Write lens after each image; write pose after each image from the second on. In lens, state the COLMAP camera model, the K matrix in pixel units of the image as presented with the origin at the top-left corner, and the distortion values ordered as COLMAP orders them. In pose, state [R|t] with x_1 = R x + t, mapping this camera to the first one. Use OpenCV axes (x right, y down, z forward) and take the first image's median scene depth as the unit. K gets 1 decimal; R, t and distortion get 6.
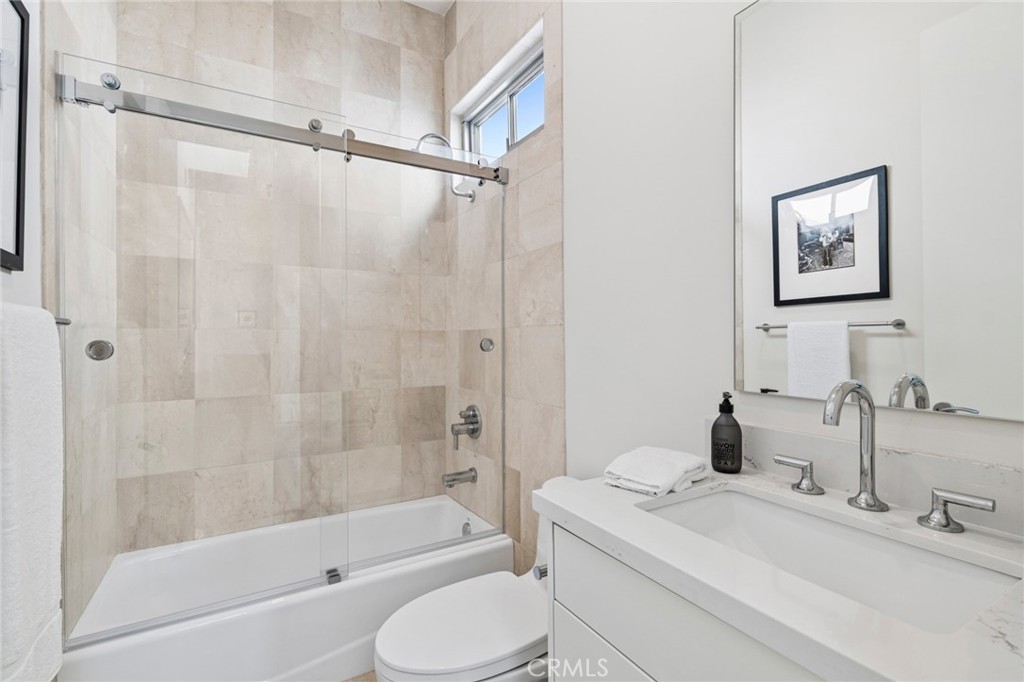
lens RADIAL K [[472.4, 0, 512.1], [0, 472.4, 341.1], [0, 0, 1]] dist [0.003627, 0.000704]
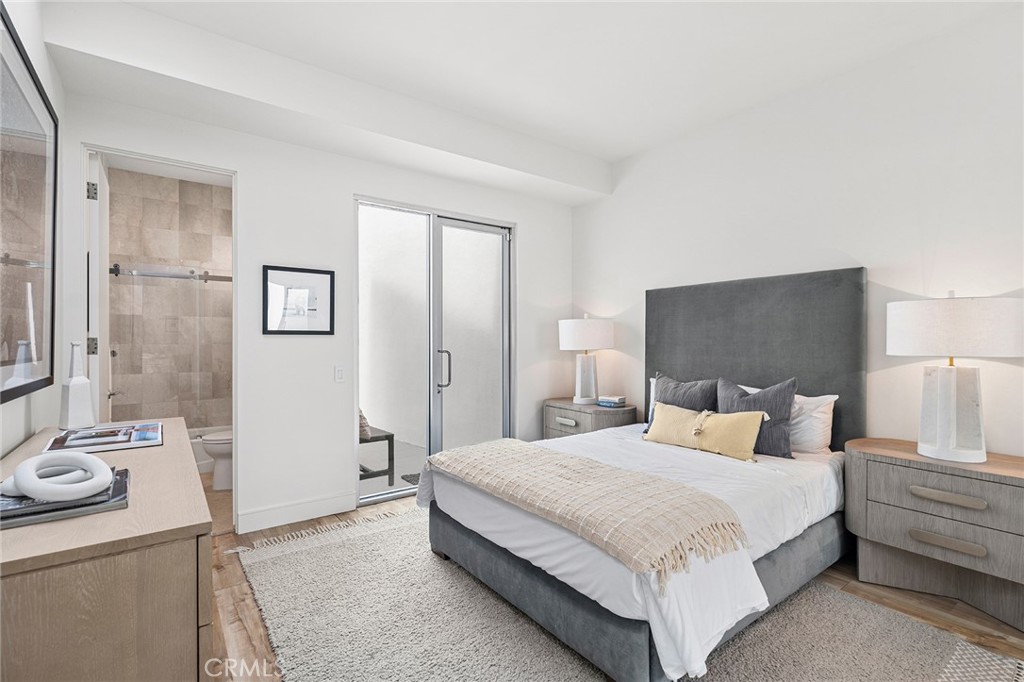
lens RADIAL K [[472.4, 0, 510.0], [0, 472.4, 345.8], [0, 0, 1]] dist [0.003627, 0.000704]
pose [[0.993575, 0.012764, 0.112451, 0.850826], [-0.012651, 0.999918, -0.001716, -0.031357], [-0.112463, 0.000282, 0.993656, -1.478809]]
